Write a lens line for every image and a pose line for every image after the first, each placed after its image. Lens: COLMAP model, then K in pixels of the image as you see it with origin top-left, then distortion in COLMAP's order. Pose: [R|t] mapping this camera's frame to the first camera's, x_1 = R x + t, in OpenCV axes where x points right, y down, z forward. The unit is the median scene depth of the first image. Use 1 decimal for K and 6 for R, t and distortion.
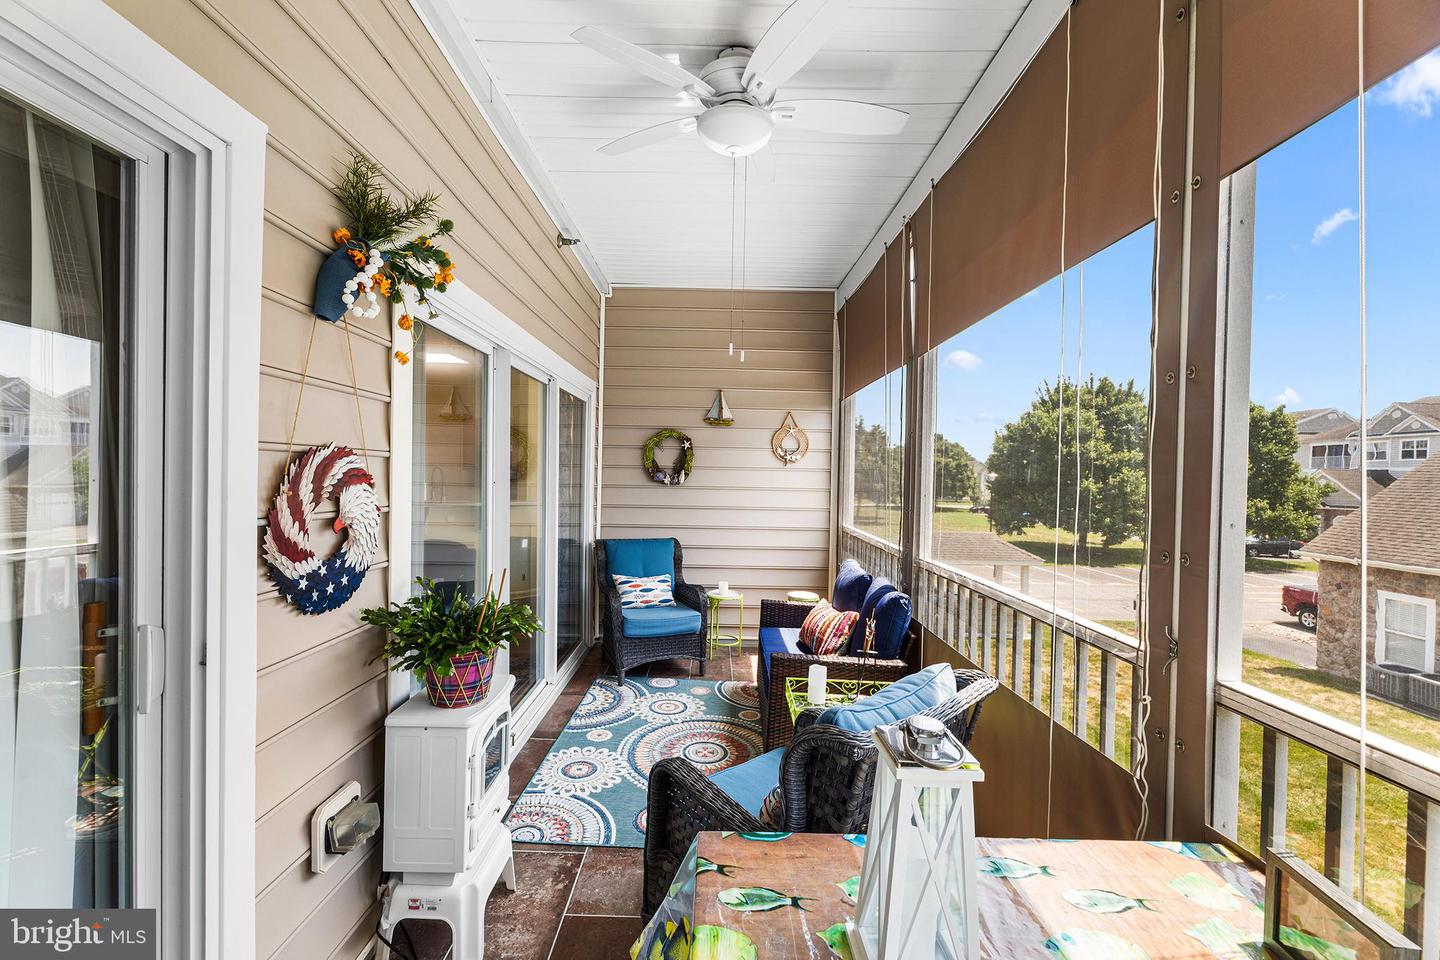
lens RADIAL K [[575.4, 0, 720.0], [0, 575.4, 475.4], [0, 0, 1]] dist [0.000140, 0.000022]
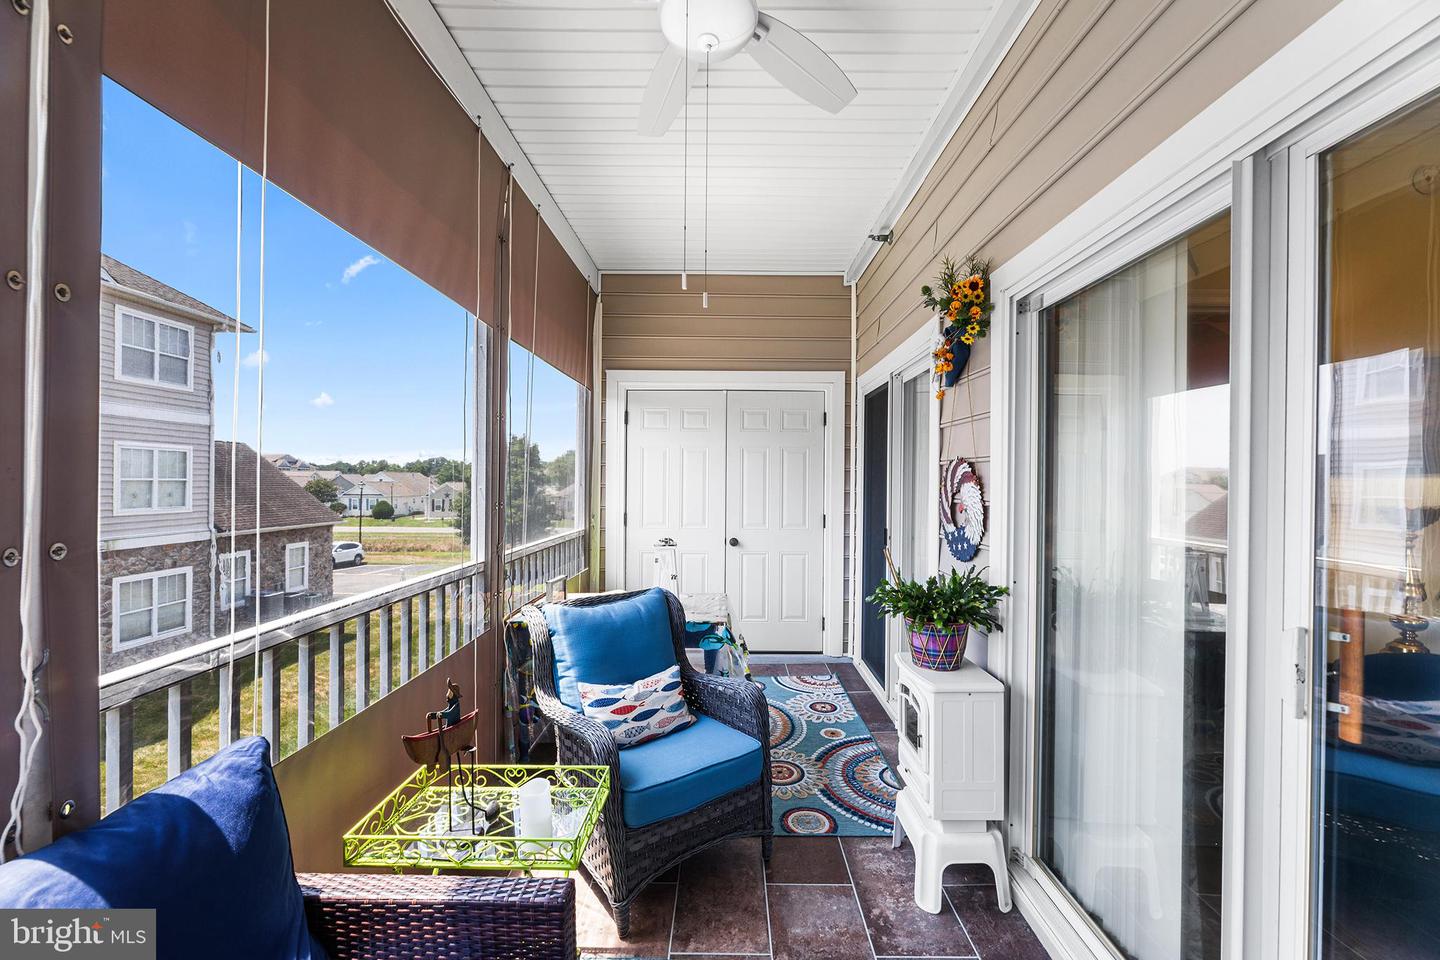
lens RADIAL K [[575.4, 0, 717.2], [0, 575.4, 472.6], [0, 0, 1]] dist [0.000140, 0.000022]
pose [[-0.999828, -0.014192, -0.011918, 0.014176], [-0.014337, 0.999824, 0.012123, -0.019039], [0.011743, 0.012291, -0.999855, 2.146468]]
